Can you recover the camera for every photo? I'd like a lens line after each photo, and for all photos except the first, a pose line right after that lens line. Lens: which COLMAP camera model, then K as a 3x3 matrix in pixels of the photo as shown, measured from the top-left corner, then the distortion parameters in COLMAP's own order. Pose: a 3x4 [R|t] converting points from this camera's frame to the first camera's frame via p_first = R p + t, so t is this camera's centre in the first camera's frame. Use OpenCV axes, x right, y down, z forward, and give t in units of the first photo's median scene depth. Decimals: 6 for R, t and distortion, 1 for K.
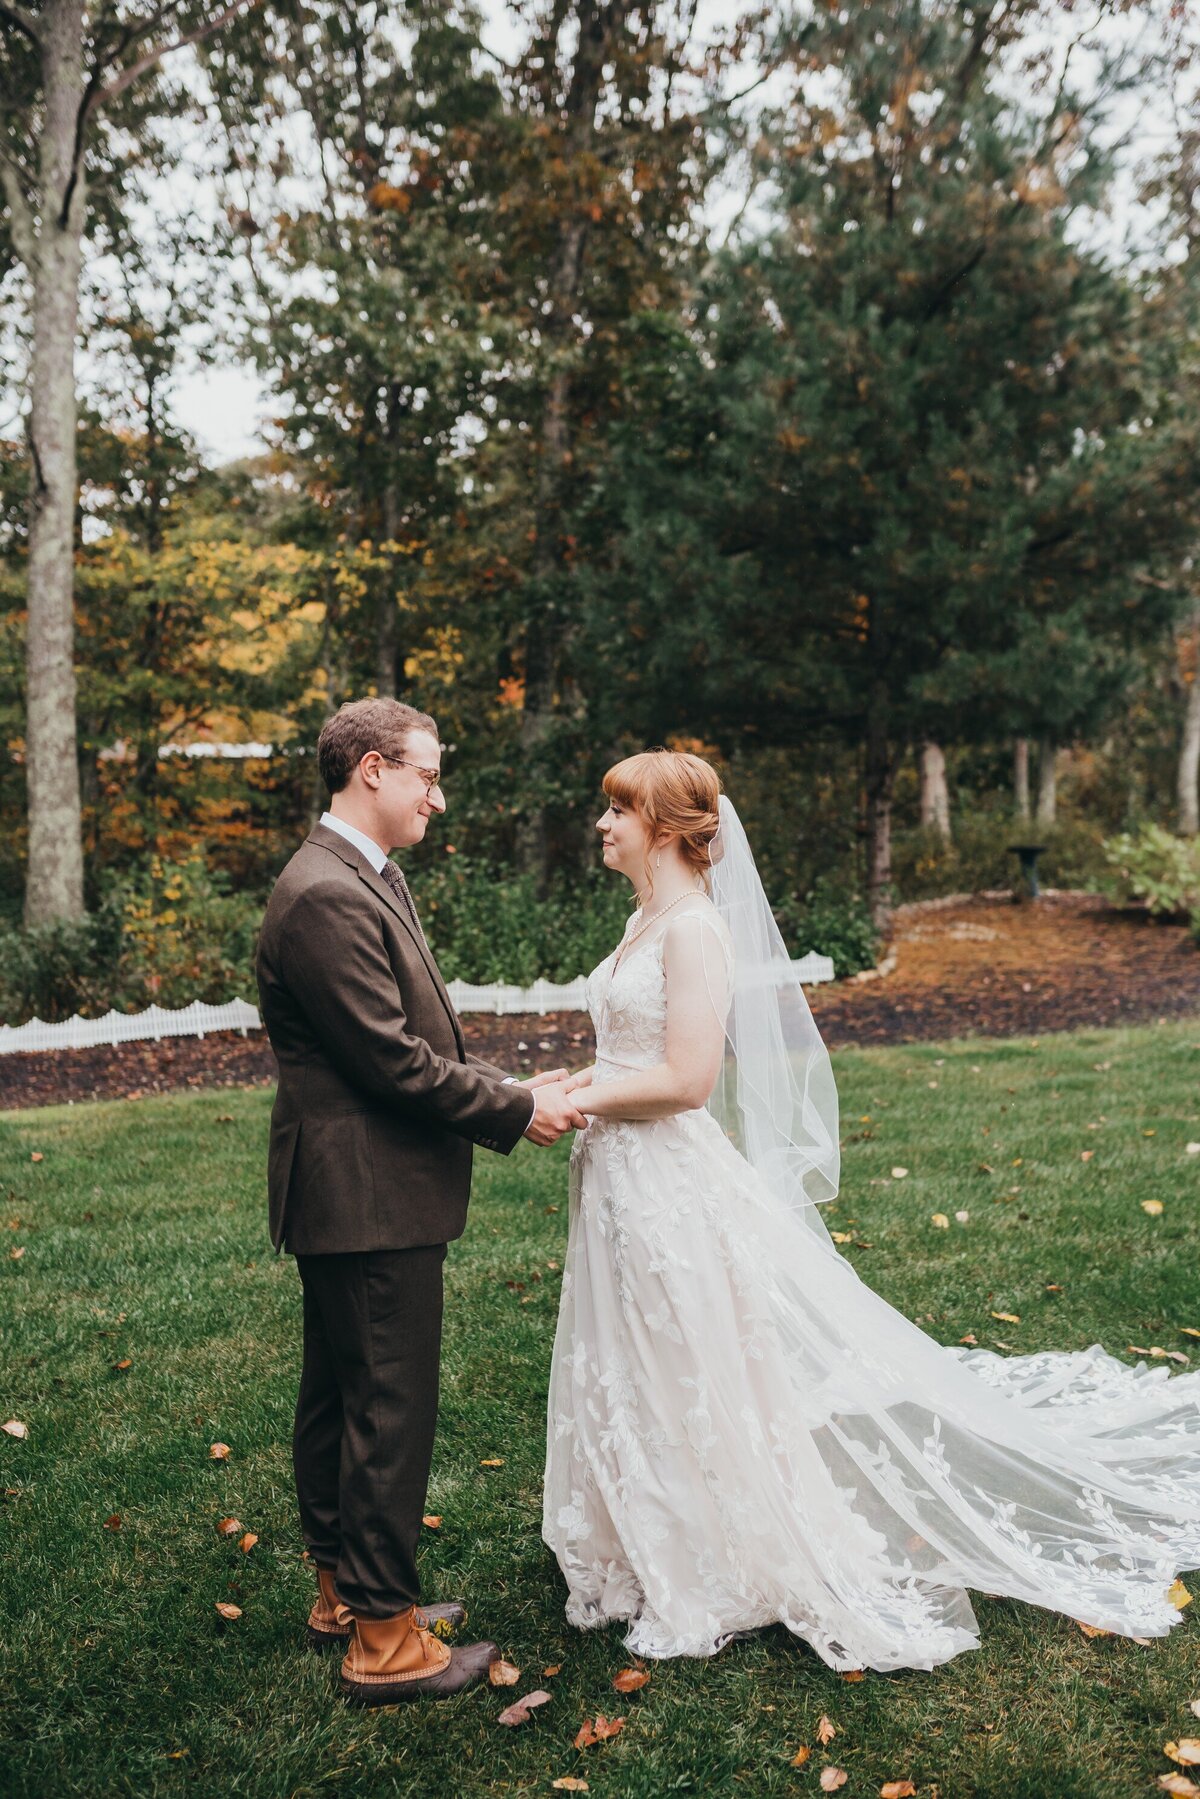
lens RADIAL K [[1752.9, 0, 588.3], [0, 1752.9, 895.6], [0, 0, 1]] dist [-0.044467, 0.041112]
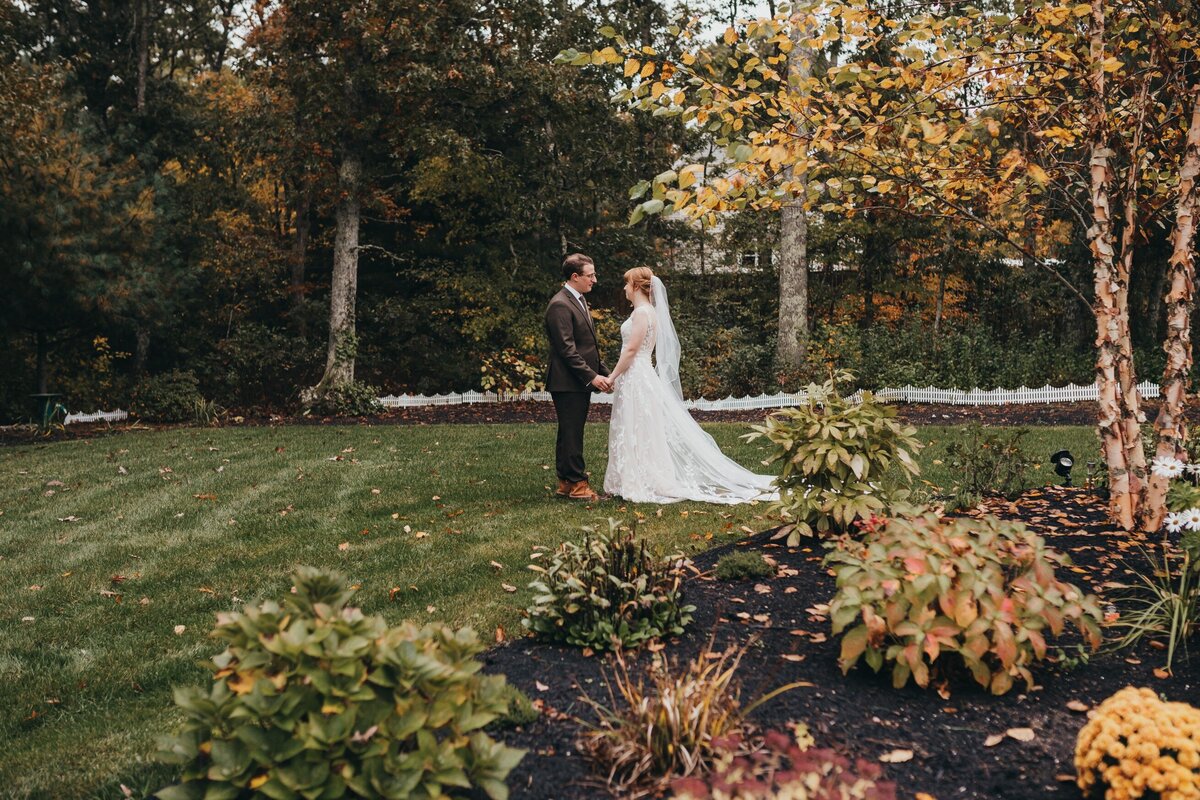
lens RADIAL K [[1290.1, 0, 600.0], [0, 1290.1, 400.0], [0, 0, 1]] dist [-0.091066, -0.008530]
pose [[0.836178, 0.048253, -0.546332, 0.382419], [-0.034897, 0.998785, 0.034805, 0.027933], [0.547347, -0.010038, 0.836845, -0.355243]]
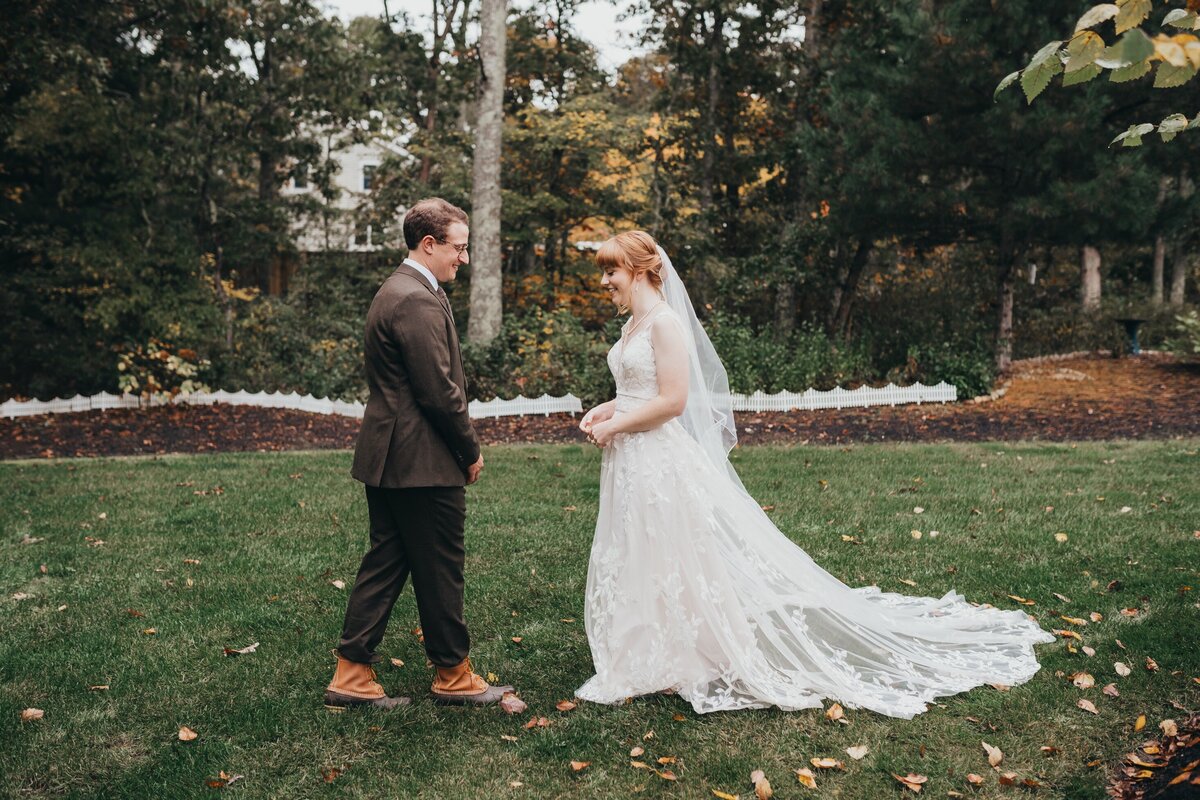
lens RADIAL K [[1169.2, 0, 579.6], [0, 1169.2, 401.2], [0, 0, 1]] dist [-0.044467, 0.041112]
pose [[0.967403, 0.047225, -0.248799, 0.079631], [-0.035294, 0.998013, 0.052199, 0.008302], [0.250770, -0.041717, 0.967147, -0.057799]]
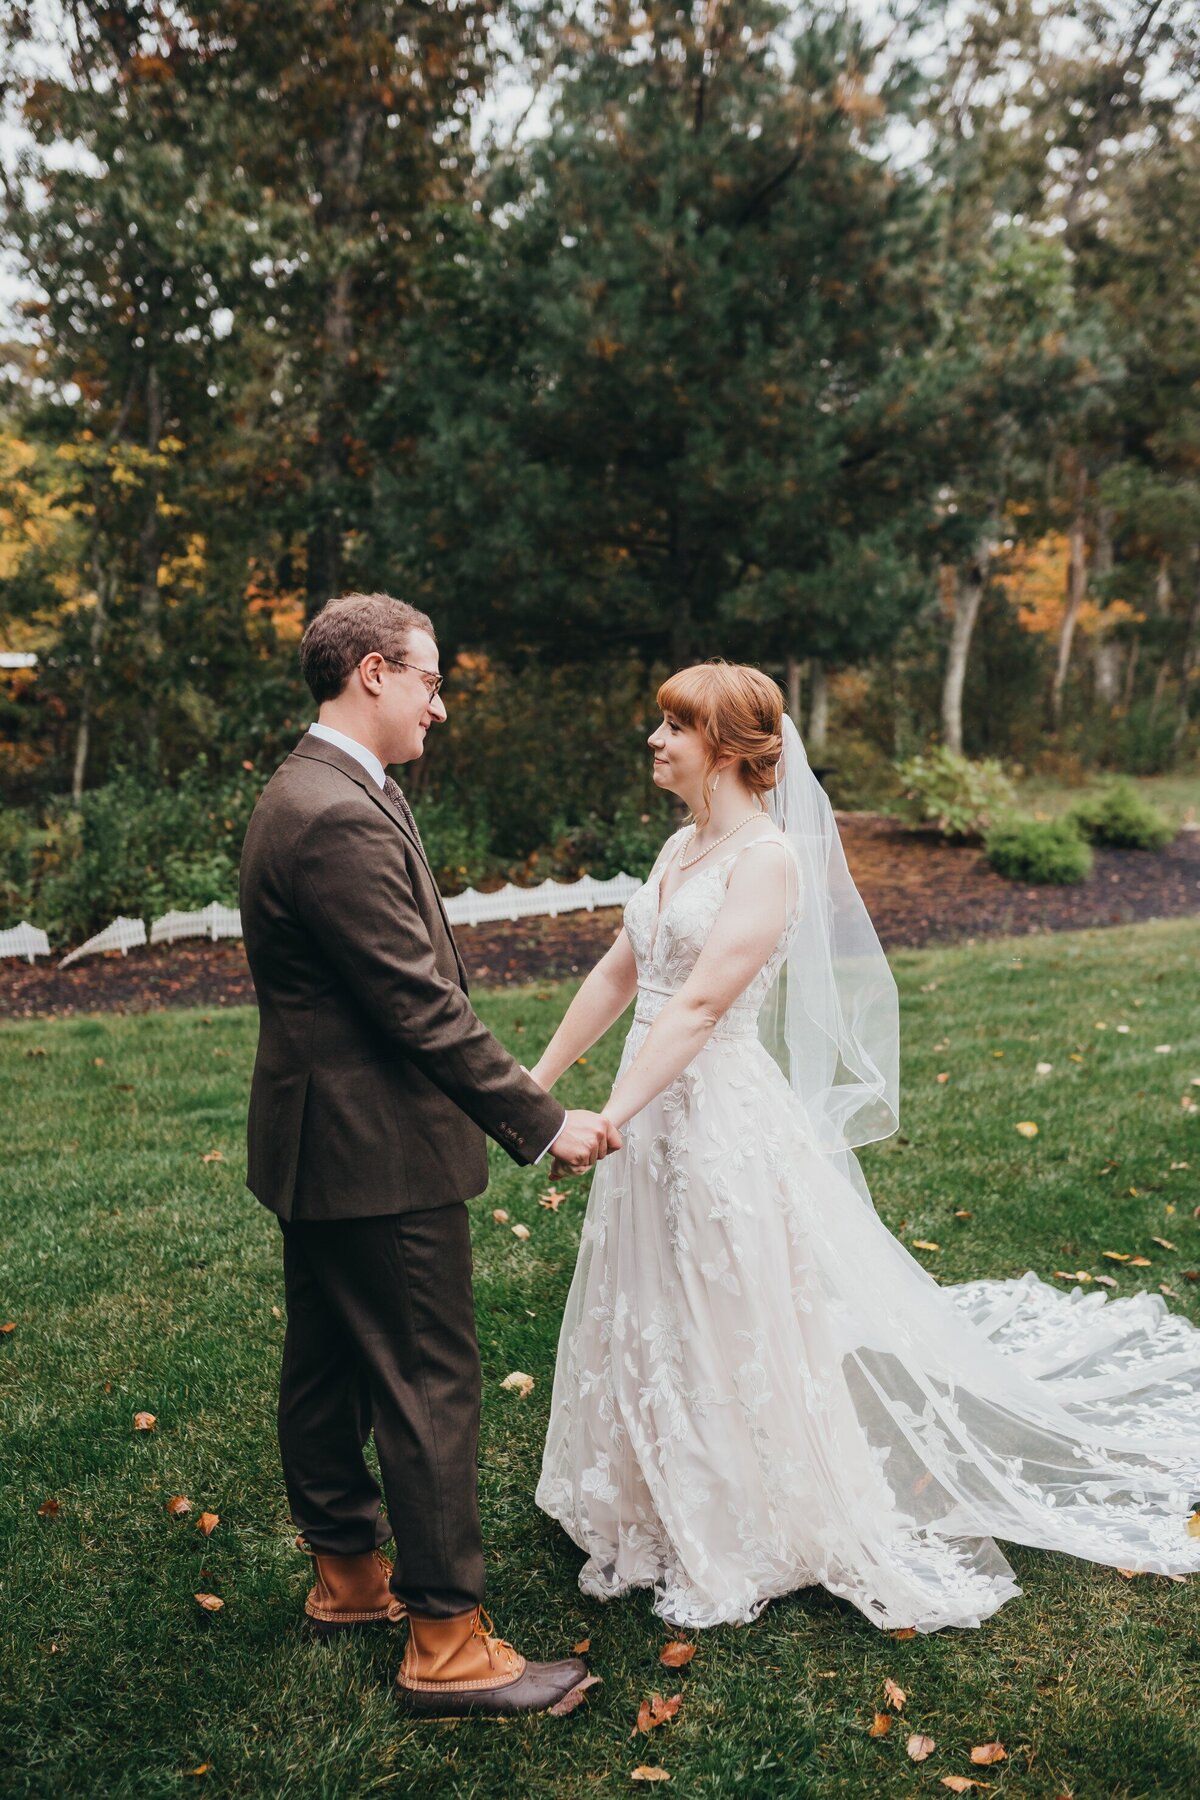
lens RADIAL K [[1769.0, 0, 600.0], [0, 1769.0, 900.0], [0, 0, 1]] dist [-0.042221, 0.035590]
pose [[0.988589, -0.002147, 0.150624, -0.036106], [-0.005053, 0.998863, 0.047405, 0.000122], [-0.150554, -0.047625, 0.987454, 0.020584]]
